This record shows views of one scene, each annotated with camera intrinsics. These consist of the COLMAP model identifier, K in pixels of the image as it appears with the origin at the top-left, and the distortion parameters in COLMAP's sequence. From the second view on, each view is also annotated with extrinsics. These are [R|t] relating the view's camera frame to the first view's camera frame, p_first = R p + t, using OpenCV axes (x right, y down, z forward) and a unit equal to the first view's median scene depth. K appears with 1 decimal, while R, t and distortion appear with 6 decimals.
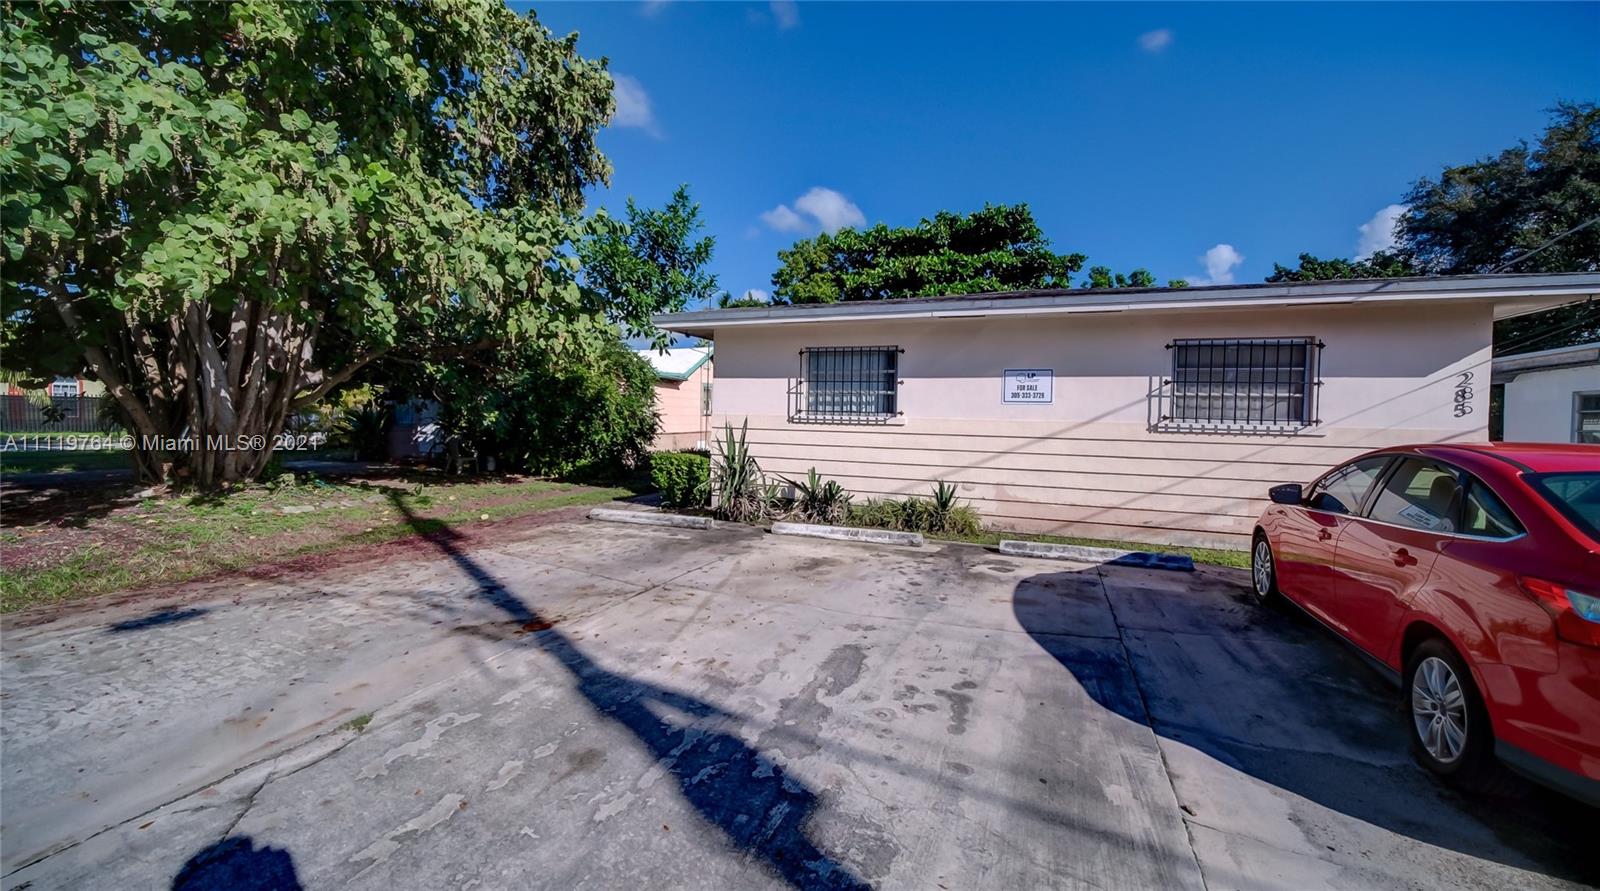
lens RADIAL K [[644.6, 0, 786.8], [0, 644.6, 434.1], [0, 0, 1]] dist [-0.006170, 0.000708]
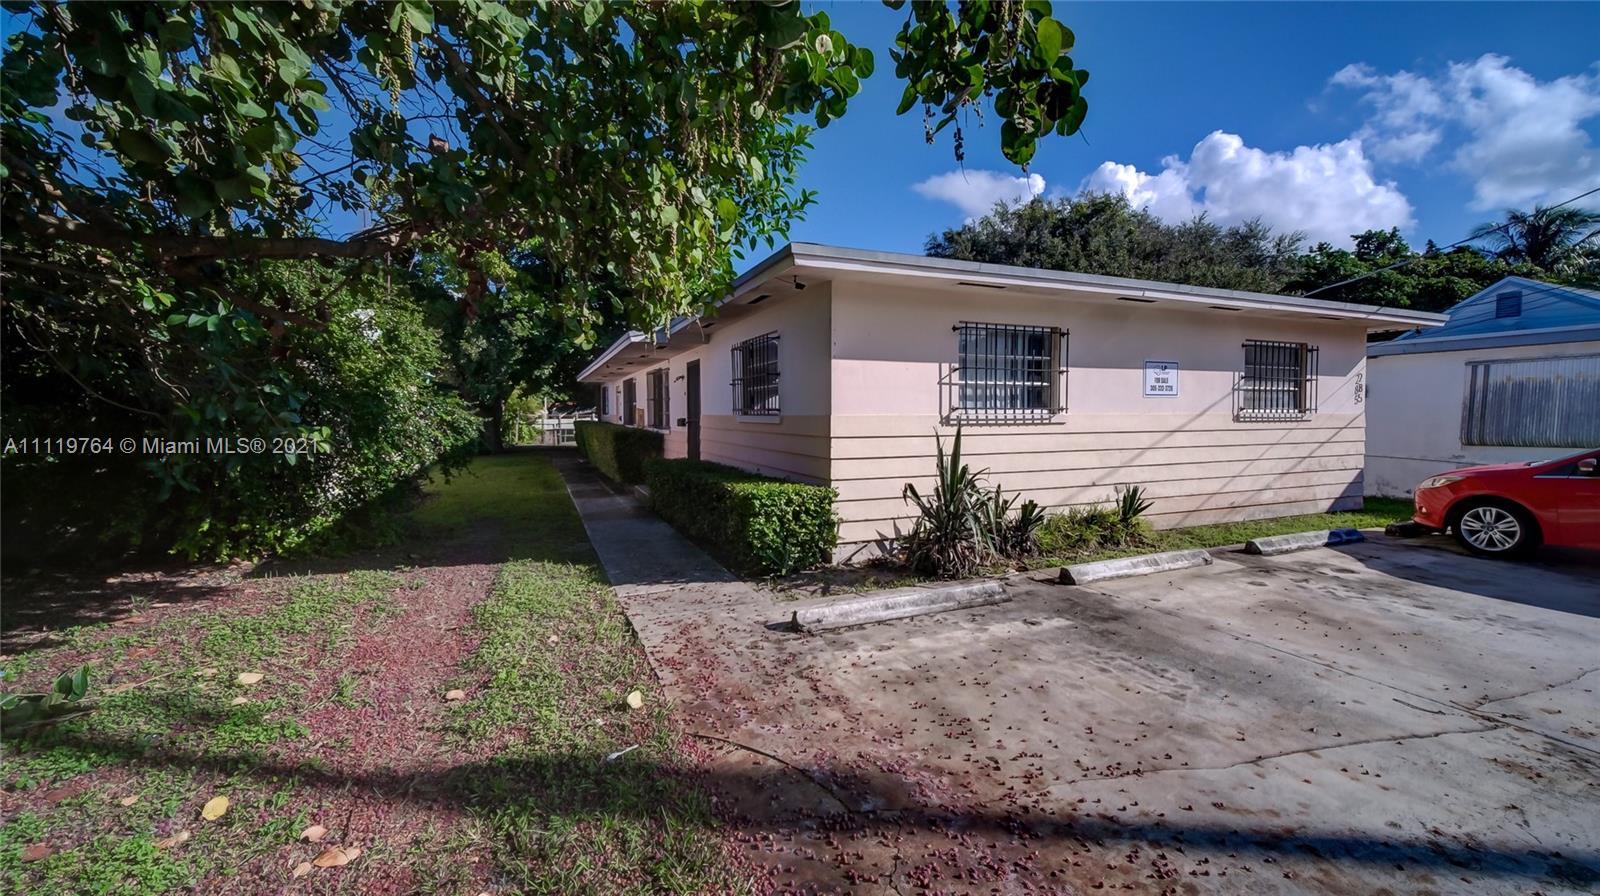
lens RADIAL K [[628.3, 0, 797.7], [0, 628.3, 453.1], [0, 0, 1]] dist [-0.002897, -0.000676]
pose [[0.712223, -0.068309, 0.698622, -0.651033], [0.037599, 0.997538, 0.059205, -0.037238], [-0.700945, -0.015899, 0.713038, 0.668877]]
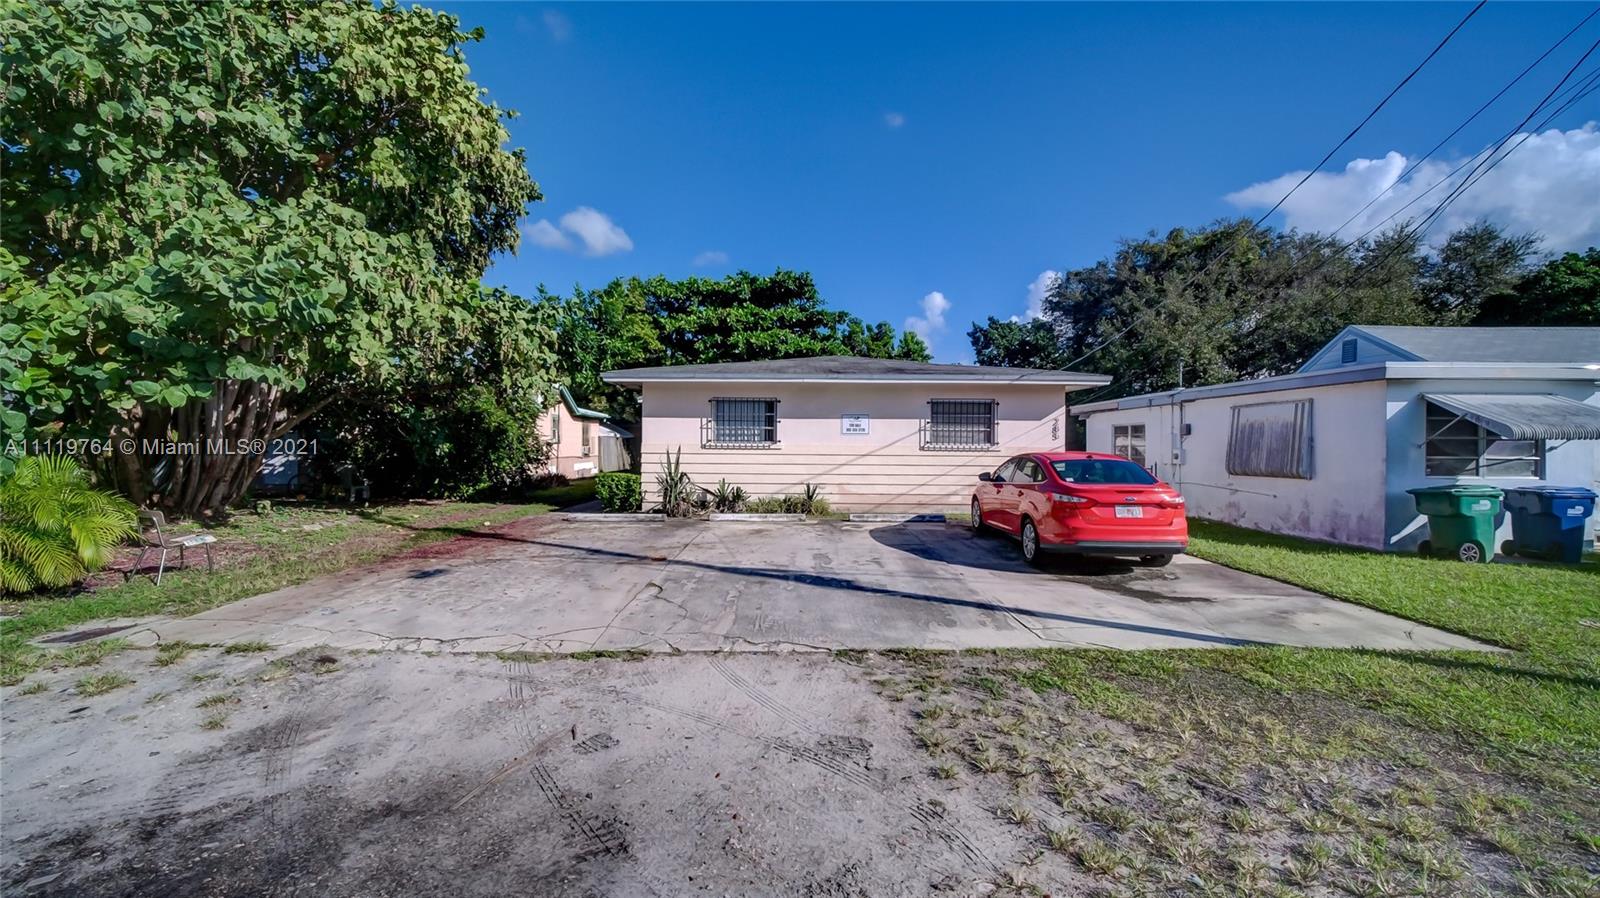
lens RADIAL K [[628.3, 0, 802.3], [0, 628.3, 449.0], [0, 0, 1]] dist [-0.002897, -0.000676]
pose [[0.928145, -0.017315, 0.371817, -0.340818], [0.022264, 0.999711, -0.009023, 0.000750], [-0.371553, 0.016653, 0.928262, -0.434667]]
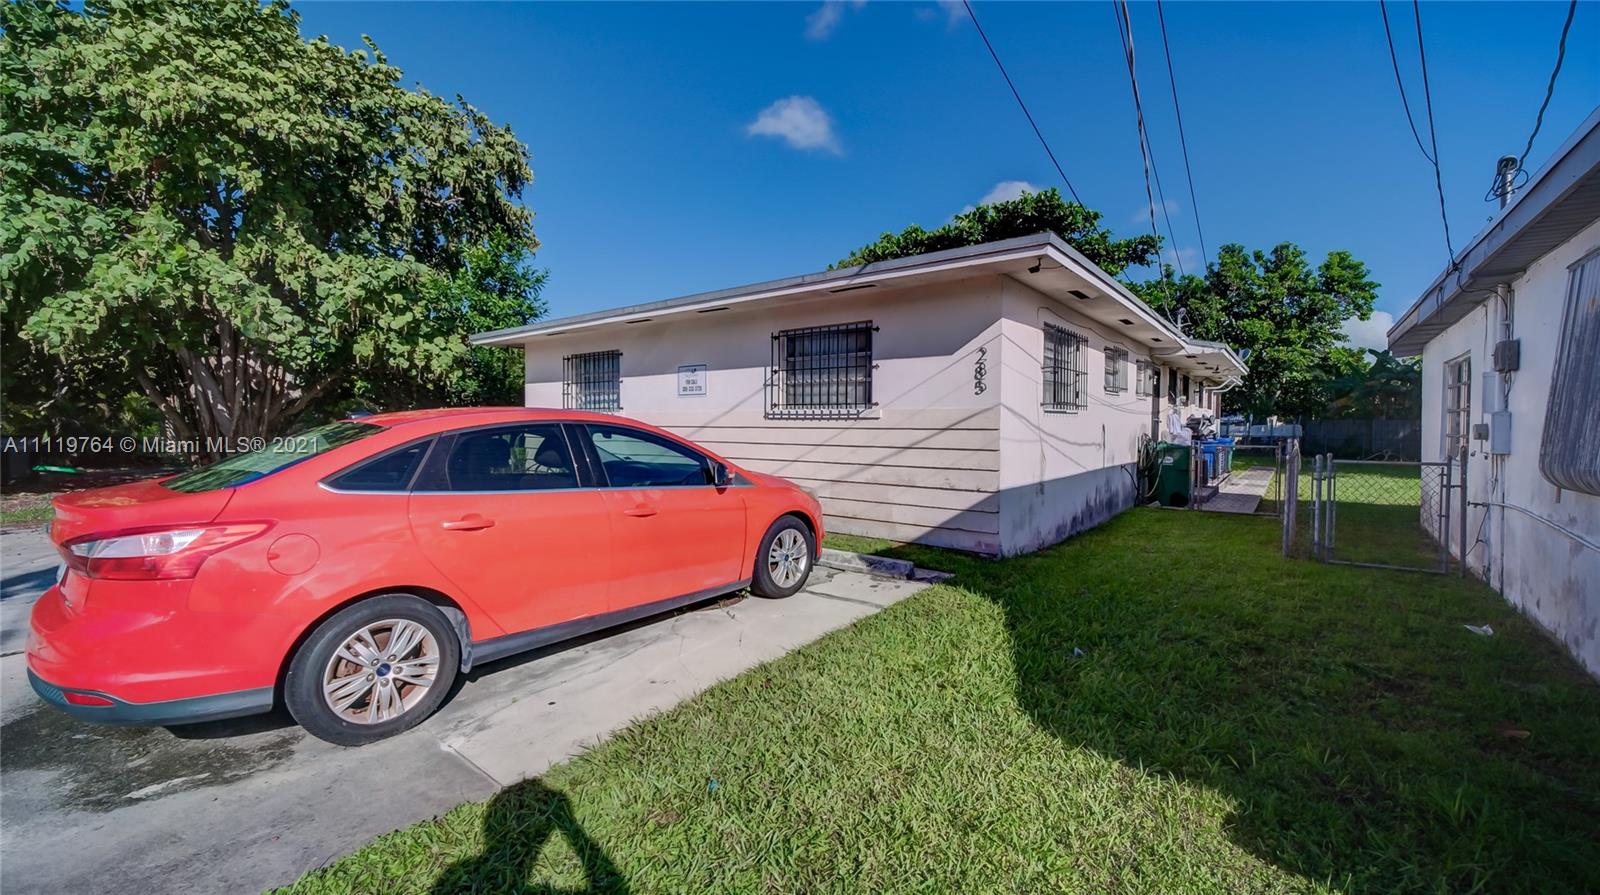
lens RADIAL K [[618.9, 0, 805.2], [0, 618.9, 437.0], [0, 0, 1]] dist [-0.005974, -0.000105]
pose [[0.963104, -0.014140, -0.268757, 0.800184], [0.013924, 0.999899, -0.002711, 0.026955], [0.268768, -0.001131, 0.963204, 0.025933]]
